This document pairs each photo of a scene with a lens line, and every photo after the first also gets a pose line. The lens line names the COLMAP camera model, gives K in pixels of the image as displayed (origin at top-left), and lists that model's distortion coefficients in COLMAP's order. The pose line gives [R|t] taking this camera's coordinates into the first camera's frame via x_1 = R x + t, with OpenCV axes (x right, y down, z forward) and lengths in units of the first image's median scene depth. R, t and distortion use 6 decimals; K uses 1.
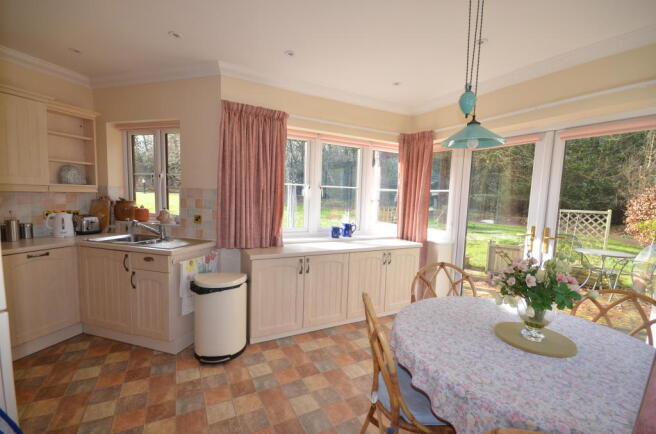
lens RADIAL K [[286.9, 0, 327.8], [0, 286.9, 220.5], [0, 0, 1]] dist [-0.003674, -0.001007]
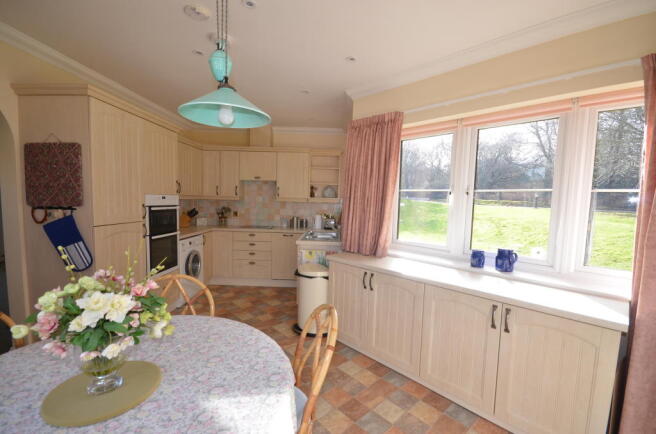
lens RADIAL K [[286.9, 0, 327.4], [0, 286.9, 219.5], [0, 0, 1]] dist [-0.003674, -0.001007]
pose [[0.269578, 0.043053, -0.962016, 0.676003], [-0.099041, 0.994942, 0.016773, -0.030501], [0.957872, 0.090757, 0.272478, 0.570165]]
